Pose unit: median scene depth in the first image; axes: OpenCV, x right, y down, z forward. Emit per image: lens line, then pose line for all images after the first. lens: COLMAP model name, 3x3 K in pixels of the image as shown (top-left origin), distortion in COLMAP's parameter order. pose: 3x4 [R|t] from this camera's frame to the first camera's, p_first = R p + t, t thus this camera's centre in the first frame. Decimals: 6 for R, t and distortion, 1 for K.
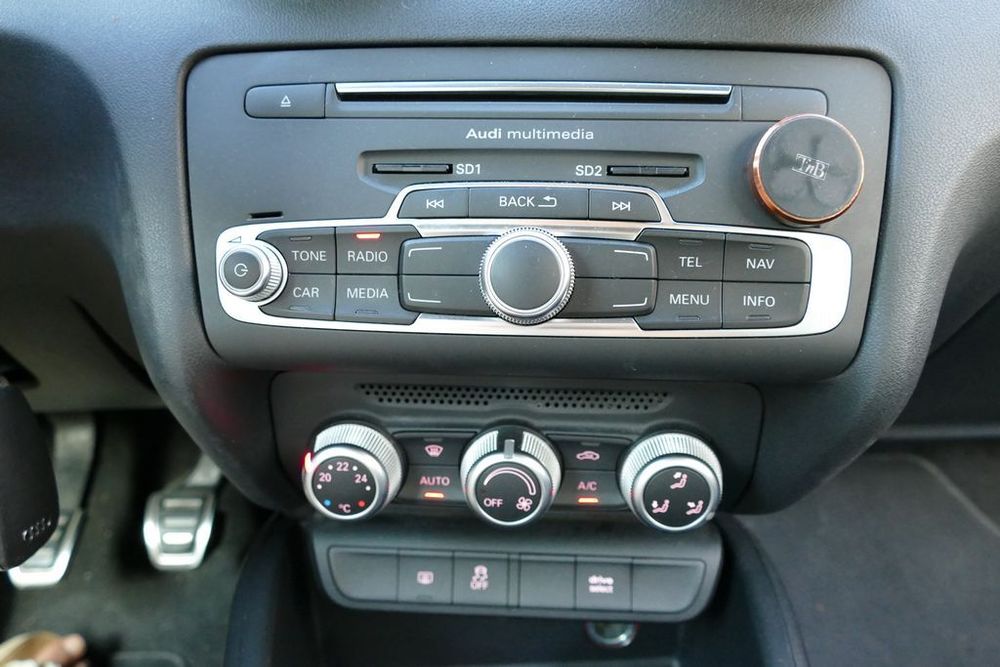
lens RADIAL K [[832.9, 0, 499.8], [0, 832.9, 331.0], [0, 0, 1]] dist [-0.016856, -0.006287]
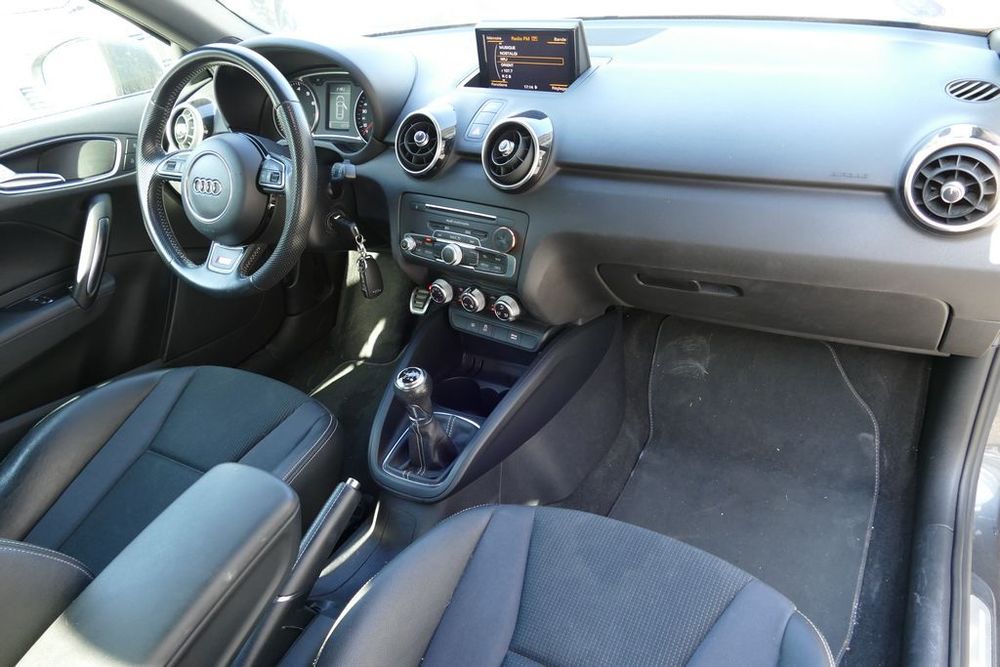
lens RADIAL K [[743.0, 0, 501.2], [0, 743.0, 336.1], [0, 0, 1]] dist [0.009807, 0.000930]
pose [[0.832059, 0.203990, -0.515816, 2.297419], [-0.079716, 0.964244, 0.252741, -0.644945], [0.548929, -0.169177, 0.818569, -2.114218]]
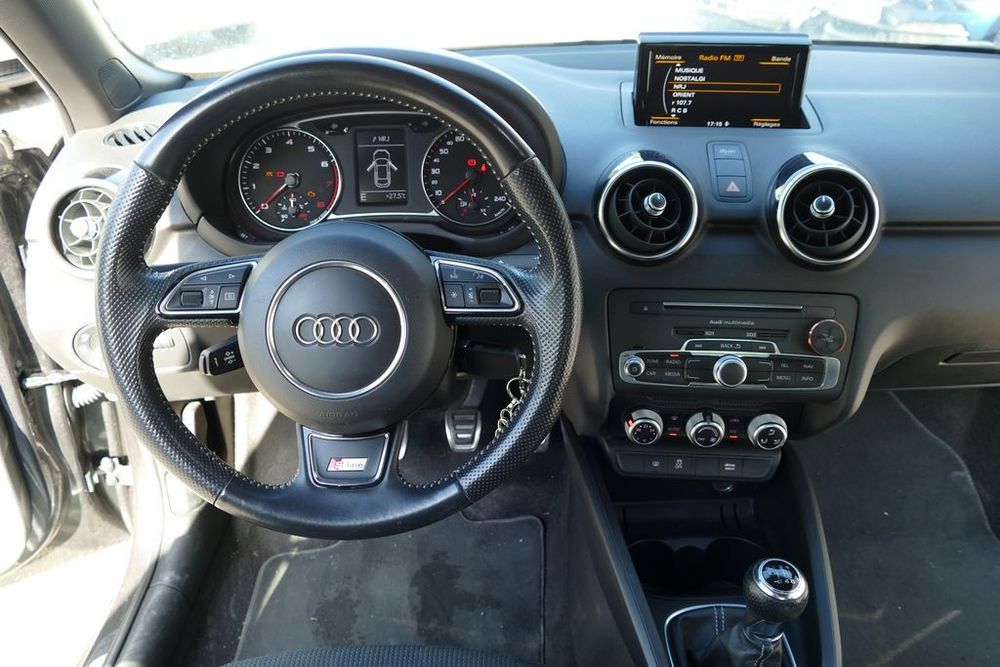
lens RADIAL K [[795.2, 0, 499.4], [0, 795.2, 333.1], [0, 0, 1]] dist [-0.009030, -0.000485]
pose [[0.999834, 0.000545, -0.018195, -0.707155], [0.002310, 0.987671, 0.156526, -0.618451], [0.018056, -0.156542, 0.987506, -1.723015]]
